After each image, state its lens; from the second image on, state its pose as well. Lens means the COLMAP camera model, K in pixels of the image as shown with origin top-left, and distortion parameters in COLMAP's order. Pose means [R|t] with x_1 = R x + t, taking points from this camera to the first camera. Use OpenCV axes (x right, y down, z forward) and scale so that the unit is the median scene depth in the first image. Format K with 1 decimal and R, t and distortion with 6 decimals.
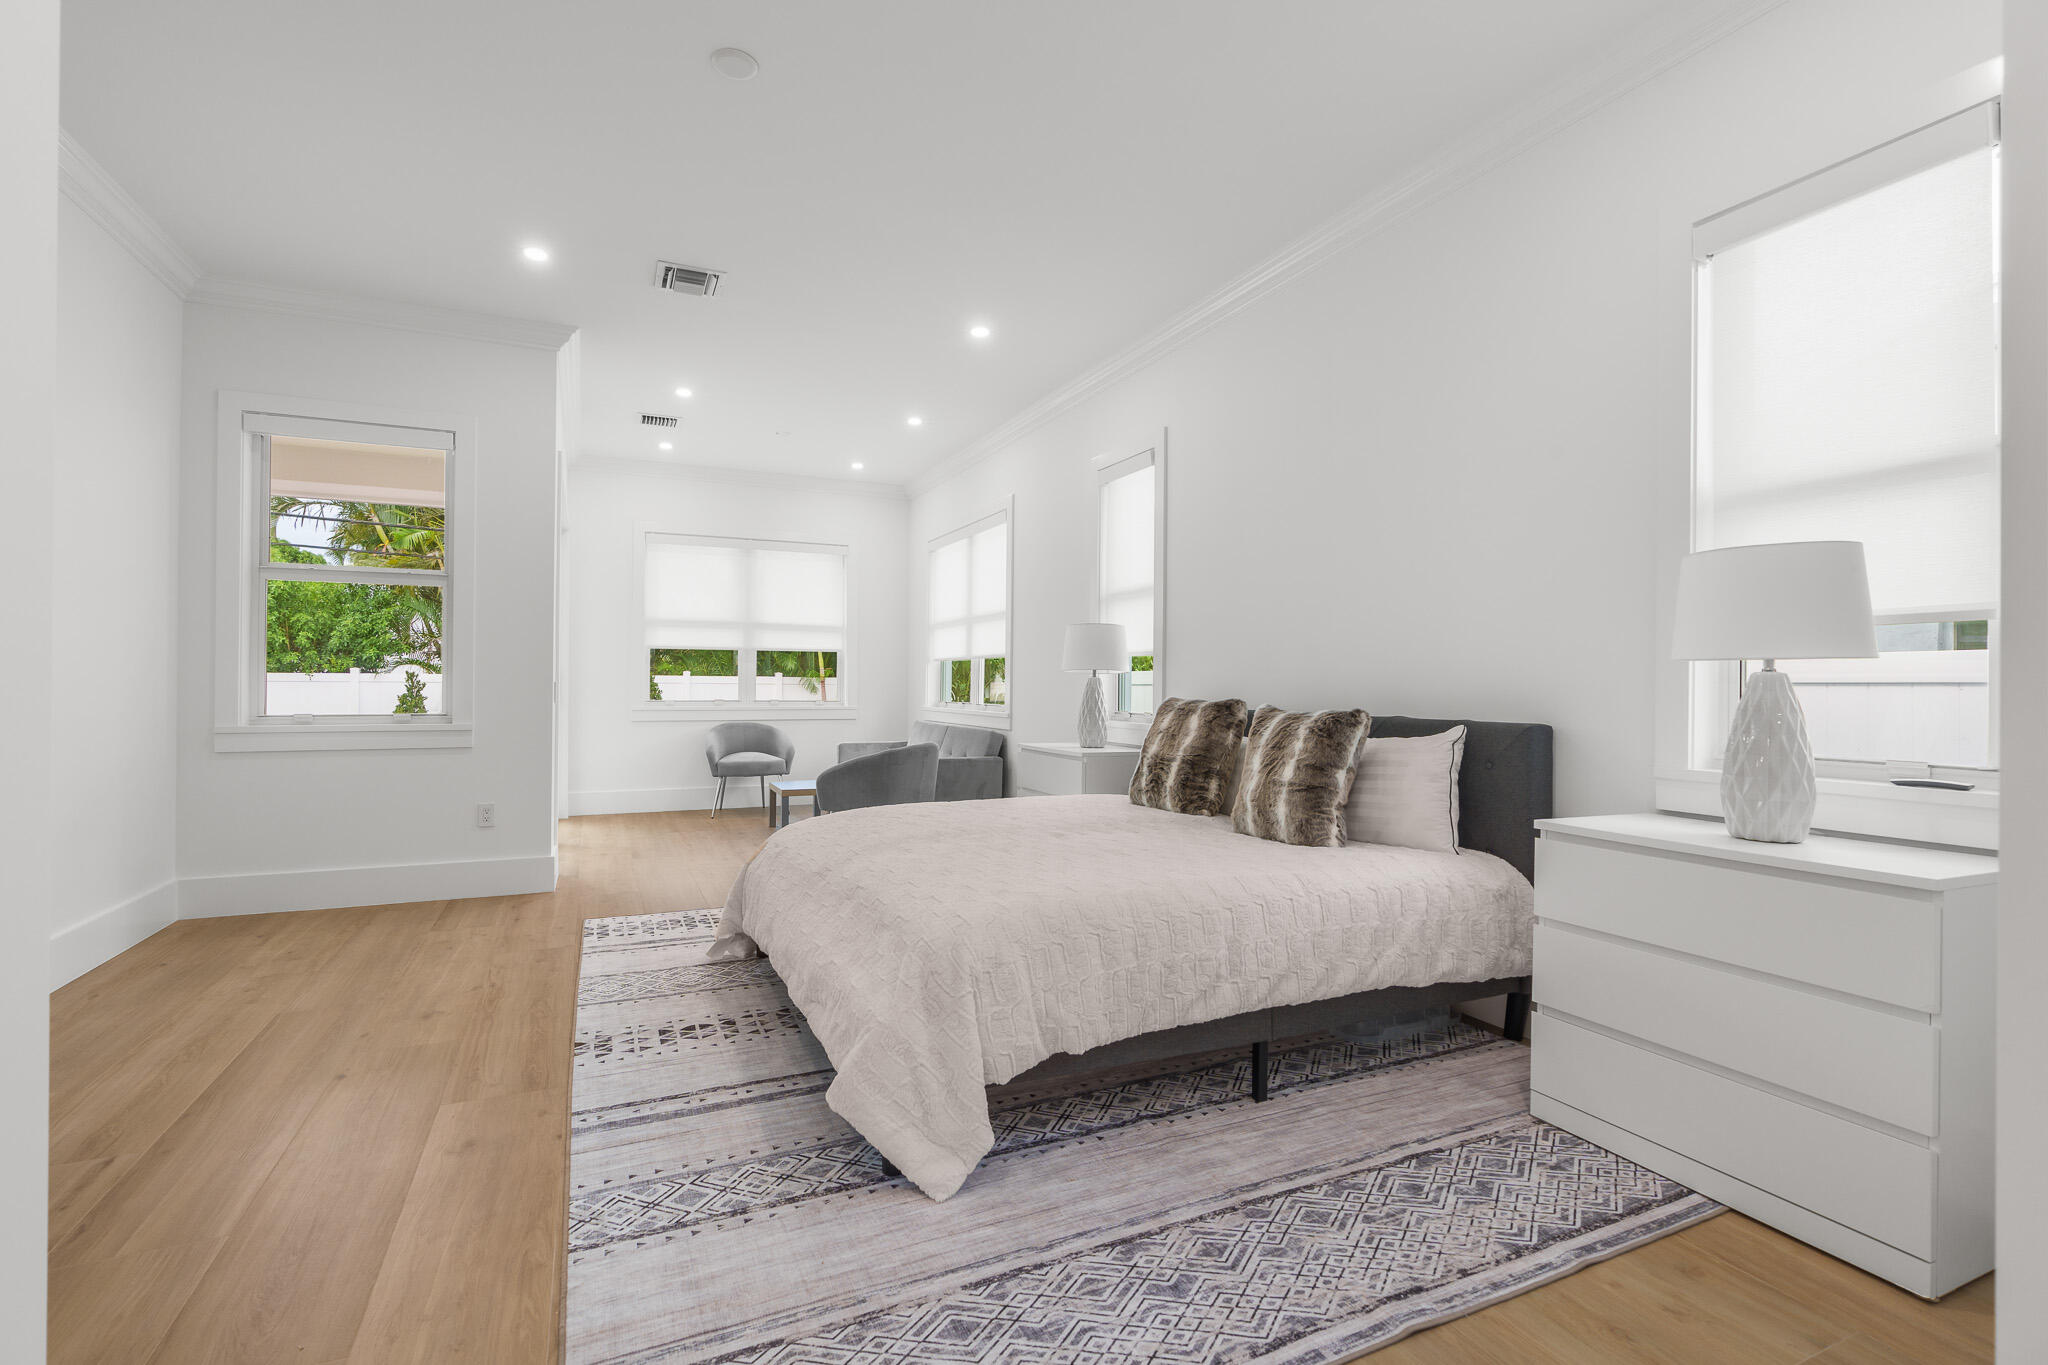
lens RADIAL K [[930.0, 0, 1014.0], [0, 930.0, 680.0], [0, 0, 1]] dist [-0.006619, 0.002905]
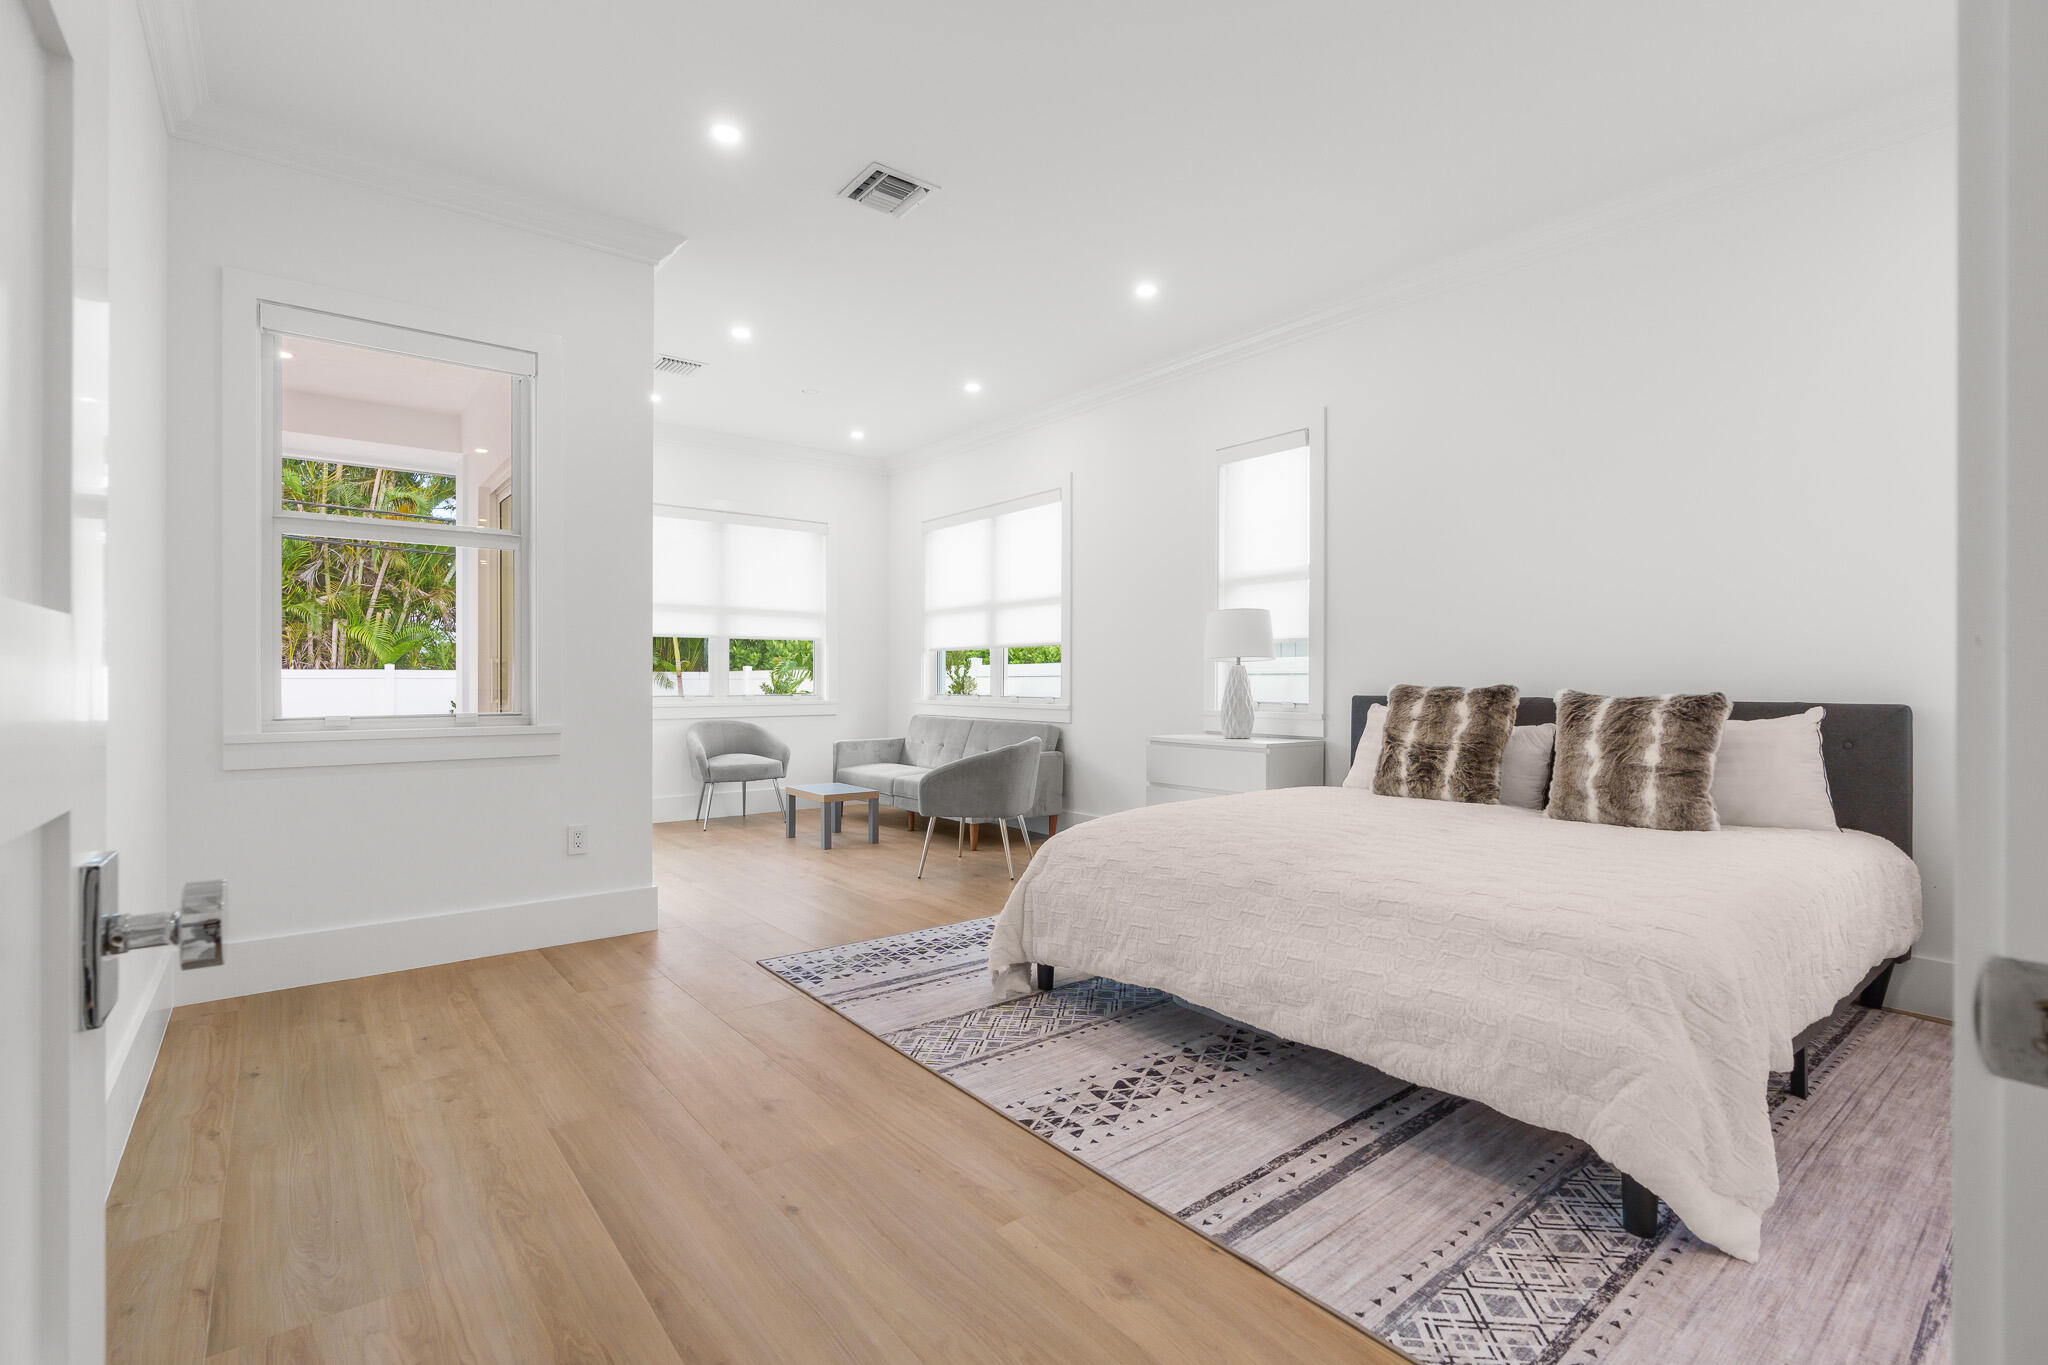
lens RADIAL K [[930.0, 0, 1022.8], [0, 930.0, 682.1], [0, 0, 1]] dist [-0.006619, 0.002905]
pose [[0.970814, -0.007163, 0.239725, -0.506049], [0.005035, 0.999942, 0.009488, 0.006151], [-0.239779, -0.008004, 0.970794, 0.177342]]
